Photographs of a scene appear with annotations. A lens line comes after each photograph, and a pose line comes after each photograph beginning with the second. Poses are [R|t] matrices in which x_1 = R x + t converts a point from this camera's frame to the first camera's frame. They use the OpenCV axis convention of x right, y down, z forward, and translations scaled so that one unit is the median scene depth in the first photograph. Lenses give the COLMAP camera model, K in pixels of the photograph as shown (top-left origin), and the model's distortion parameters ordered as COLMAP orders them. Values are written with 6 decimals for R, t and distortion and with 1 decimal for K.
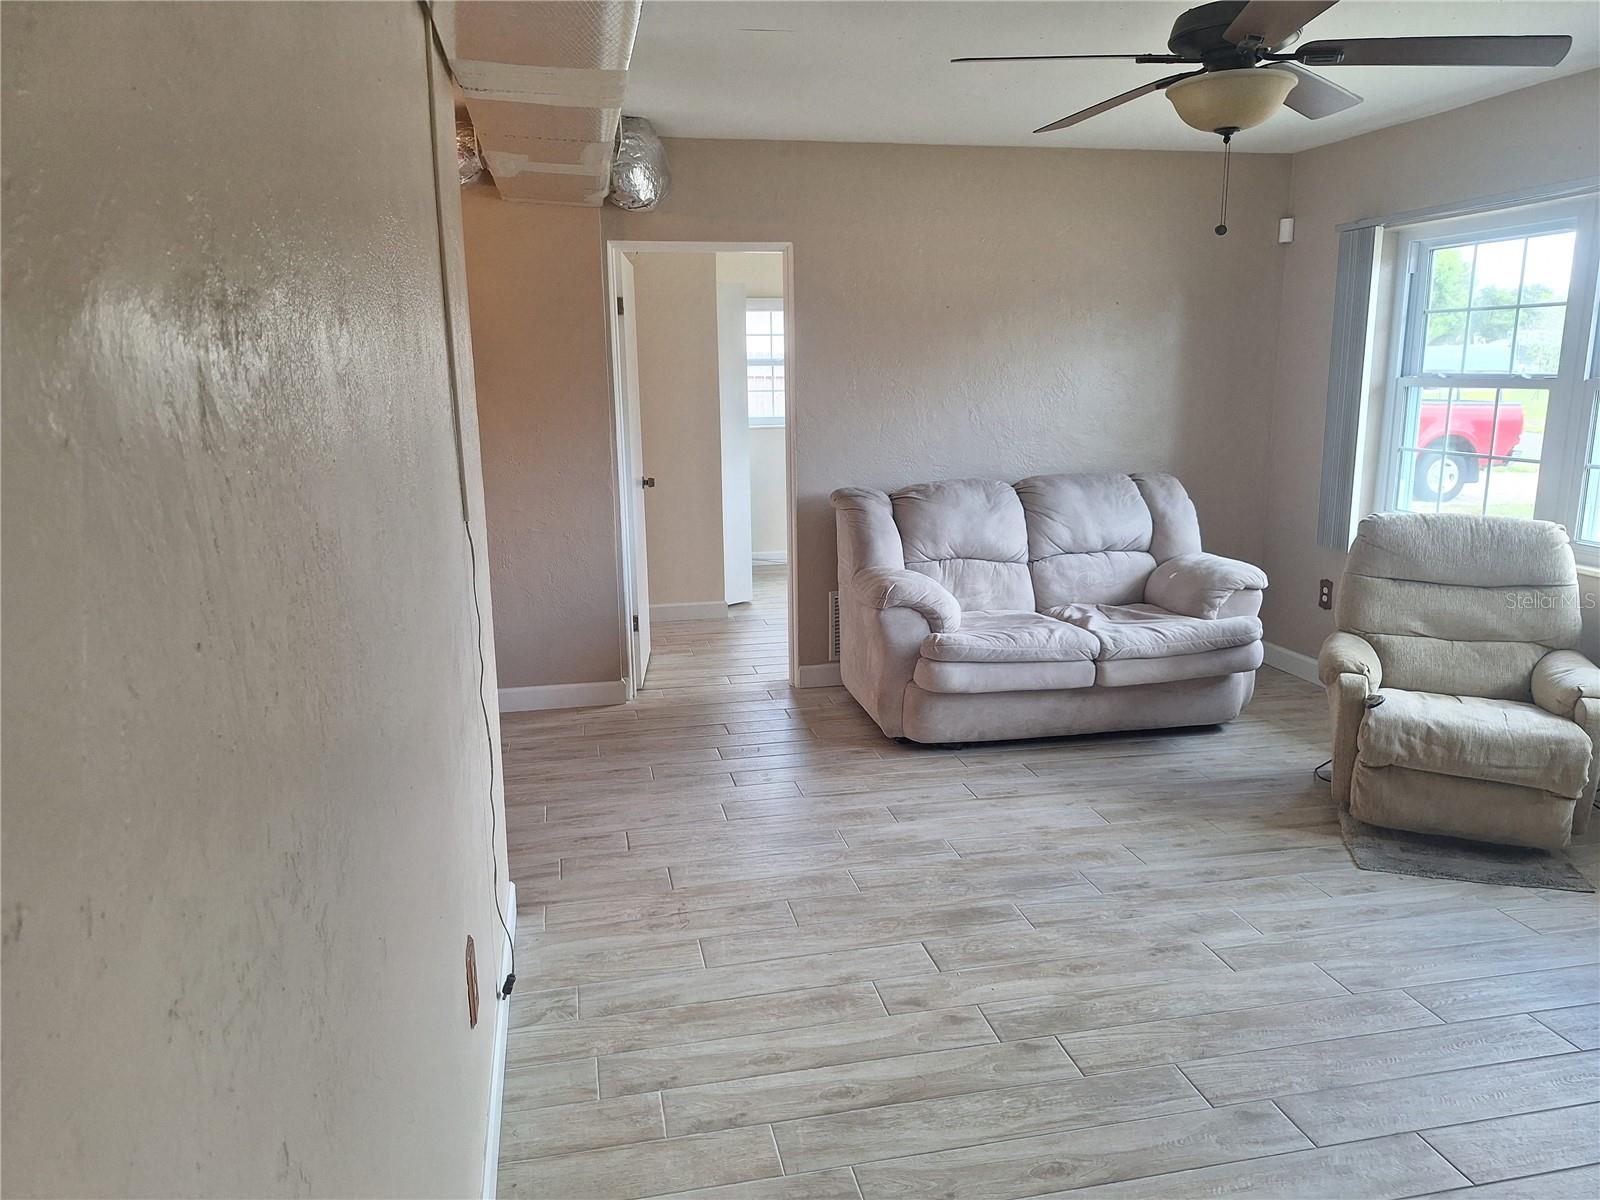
lens RADIAL K [[1104.8, 0, 793.2], [0, 1104.8, 606.0], [0, 0, 1]] dist [0.094248, -0.125314]
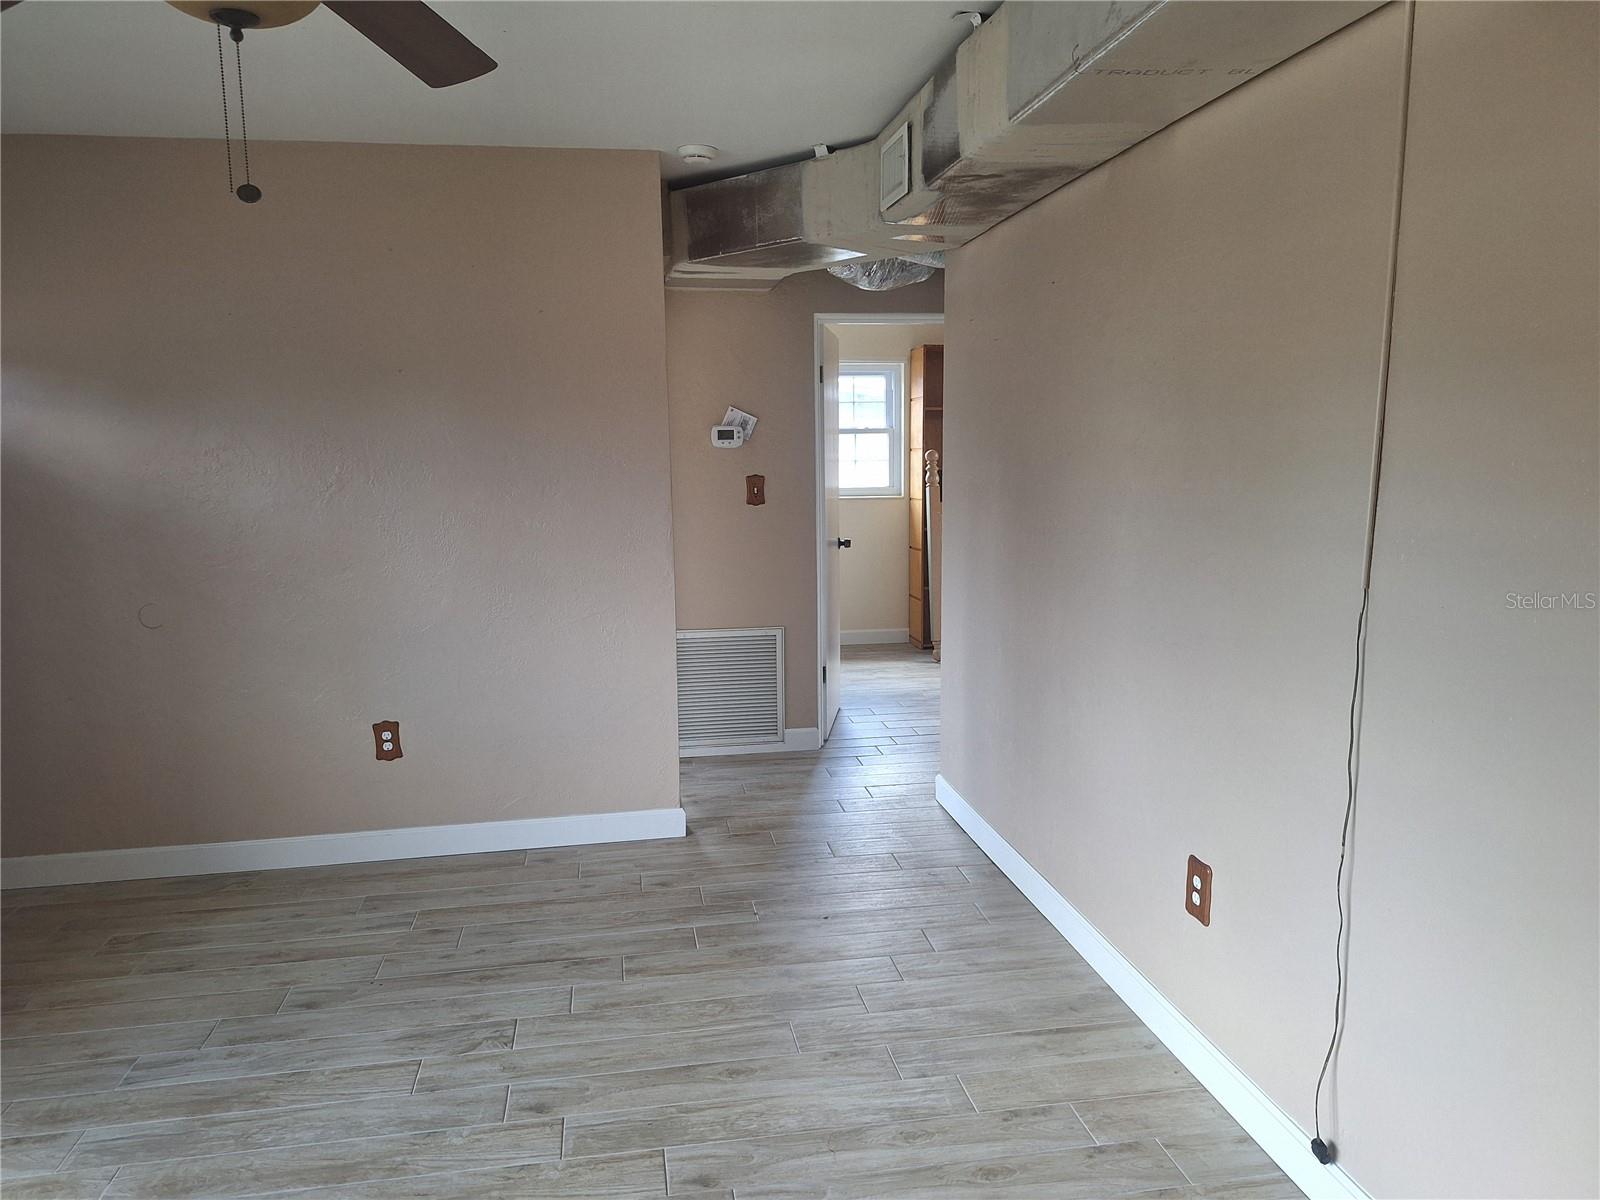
lens RADIAL K [[1104.8, 0, 793.2], [0, 1104.8, 606.0], [0, 0, 1]] dist [0.094248, -0.125314]
pose [[-0.999135, 0.021554, 0.035576, 0.065834], [0.032742, 0.935039, 0.353031, -0.233437], [-0.025655, 0.353890, -0.934935, 1.119422]]
